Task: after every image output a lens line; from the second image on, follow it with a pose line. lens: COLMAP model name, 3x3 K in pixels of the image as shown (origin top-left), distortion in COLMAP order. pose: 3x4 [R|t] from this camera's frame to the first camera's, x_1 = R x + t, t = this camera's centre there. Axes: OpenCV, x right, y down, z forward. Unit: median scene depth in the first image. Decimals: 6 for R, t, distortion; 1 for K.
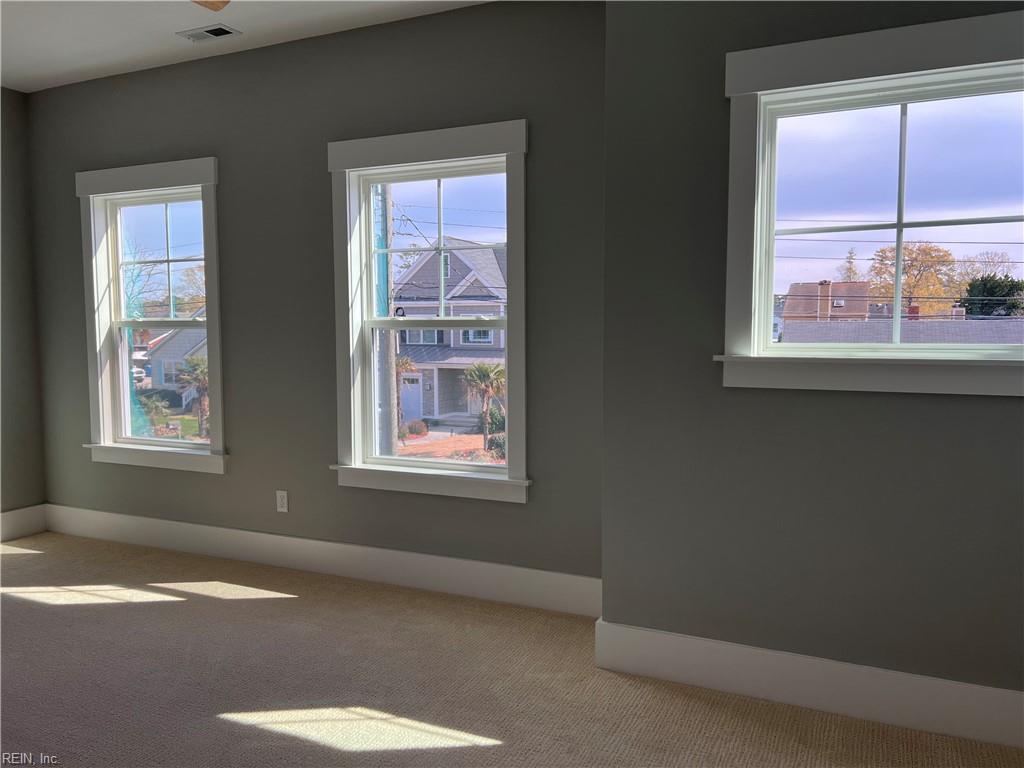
lens RADIAL K [[778.3, 0, 512.0], [0, 778.3, 384.0], [0, 0, 1]] dist [0.038218, -0.002843]
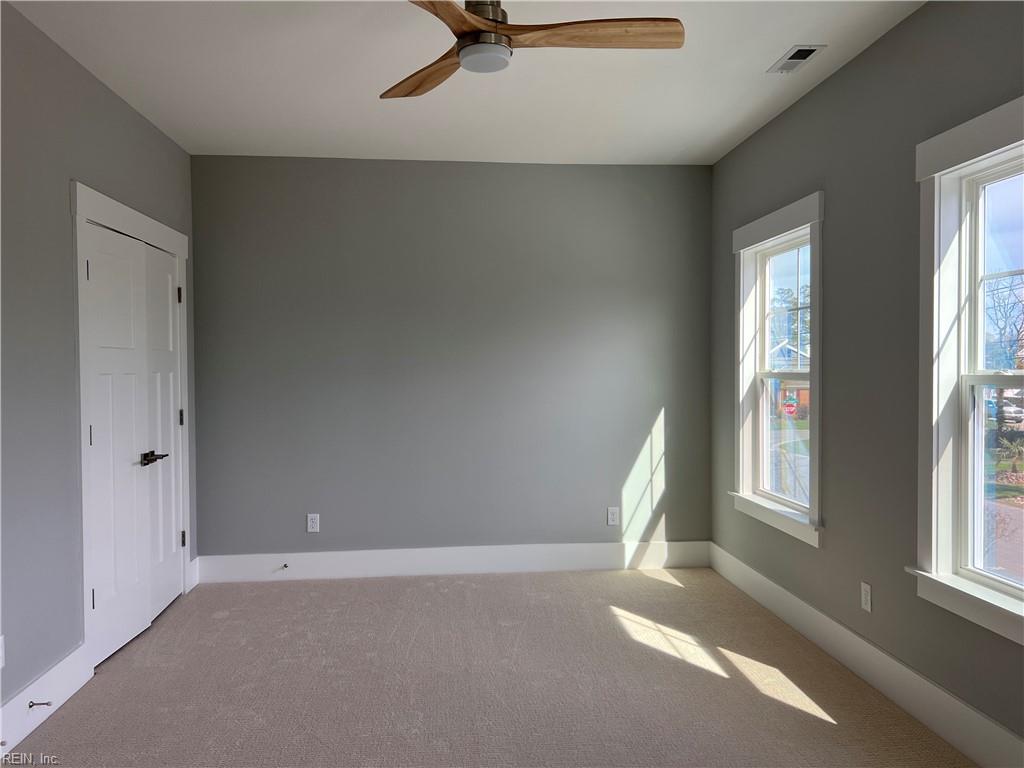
lens RADIAL K [[778.3, 0, 512.0], [0, 778.3, 384.0], [0, 0, 1]] dist [0.038218, -0.002843]
pose [[0.498543, 0.016197, -0.866714, 0.224063], [-0.053013, 0.998524, -0.011834, -0.040844], [0.865242, 0.051847, 0.498666, 0.264122]]
